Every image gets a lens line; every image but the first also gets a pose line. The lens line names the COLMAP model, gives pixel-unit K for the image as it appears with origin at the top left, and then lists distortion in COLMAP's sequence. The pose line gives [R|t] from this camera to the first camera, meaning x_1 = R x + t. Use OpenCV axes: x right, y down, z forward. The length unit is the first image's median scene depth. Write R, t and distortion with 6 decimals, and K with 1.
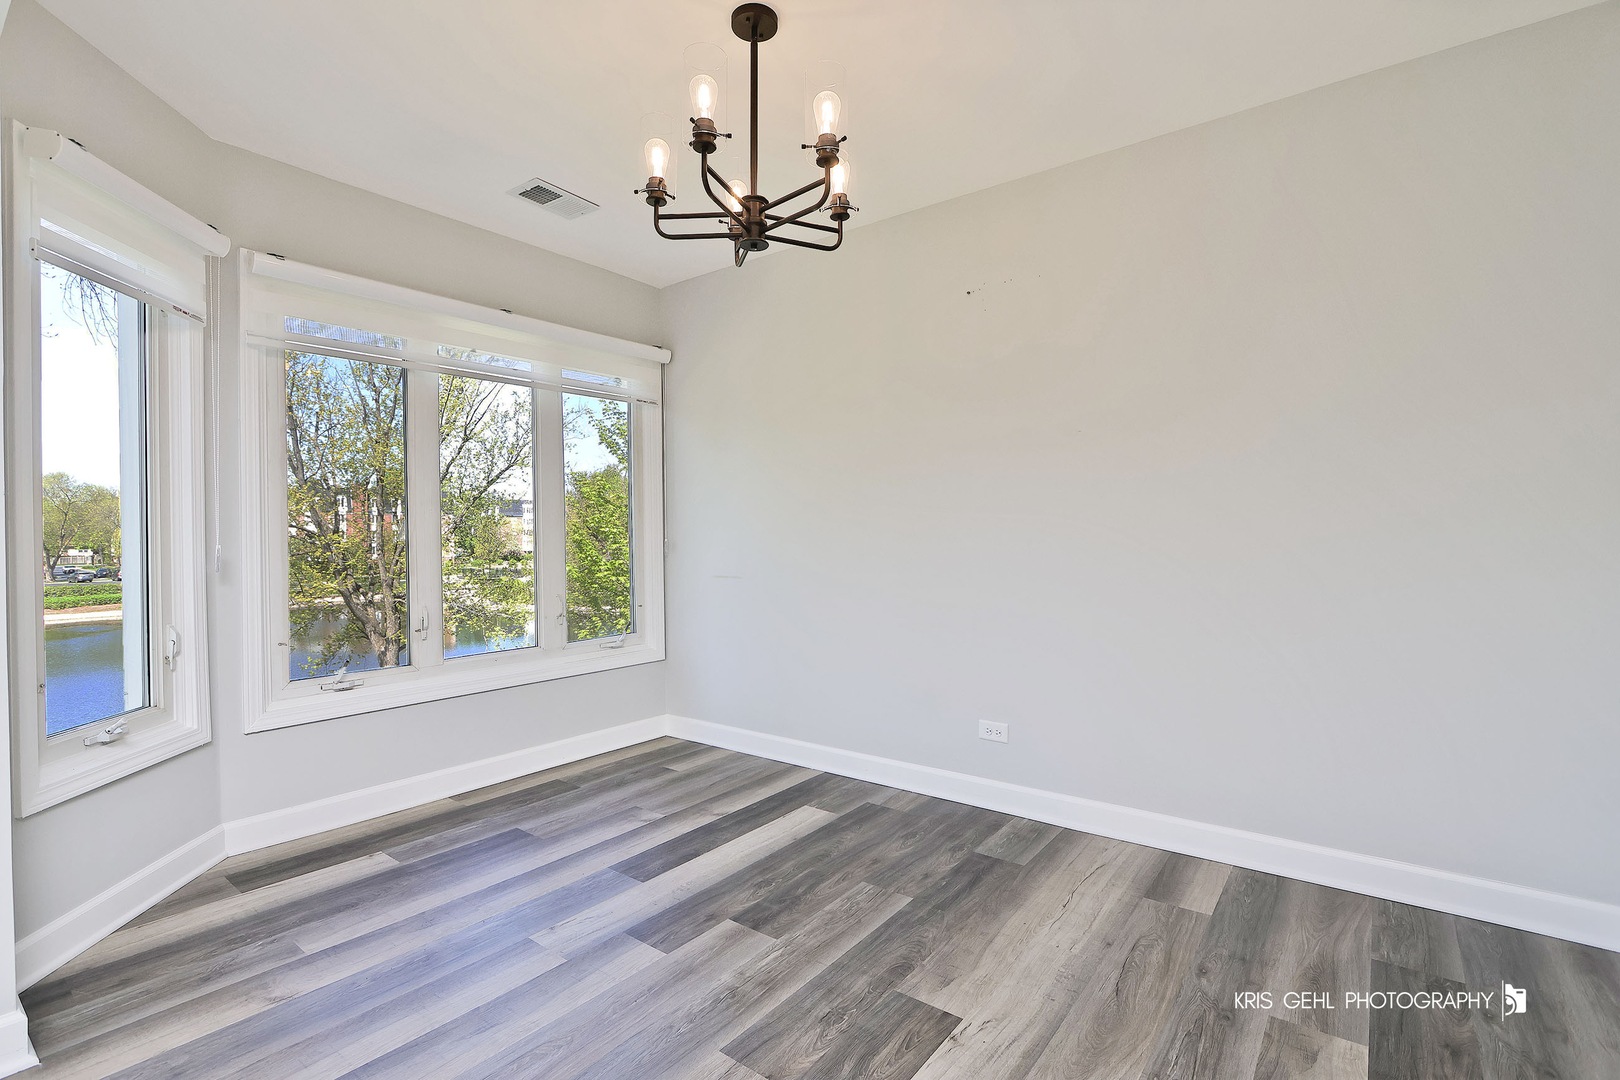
lens RADIAL K [[743.2, 0, 809.7], [0, 743.2, 539.3], [0, 0, 1]] dist [-0.015773, 0.000686]
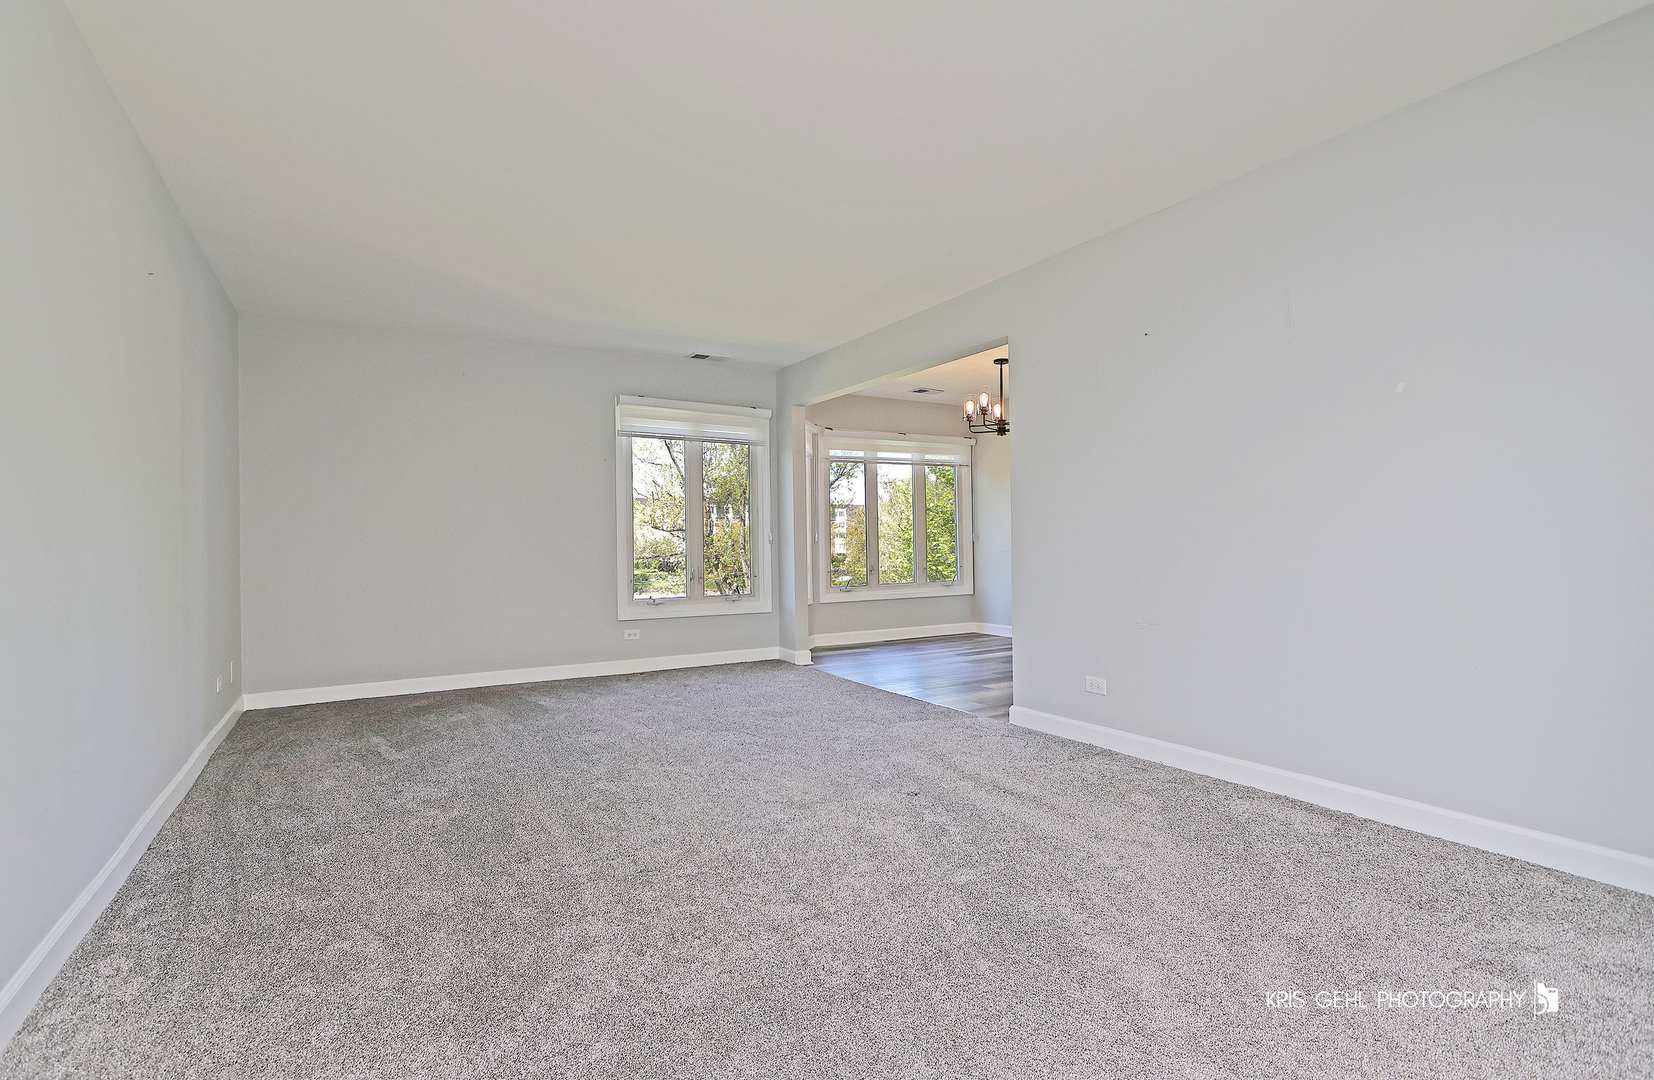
lens RADIAL K [[779.6, 0, 826.3], [0, 779.6, 534.2], [0, 0, 1]] dist [-0.004872, -0.000222]
pose [[0.929220, -0.008762, -0.369422, 0.032261], [0.005182, 0.999930, -0.010681, 0.003517], [0.369490, 0.008011, 0.929200, -0.165913]]
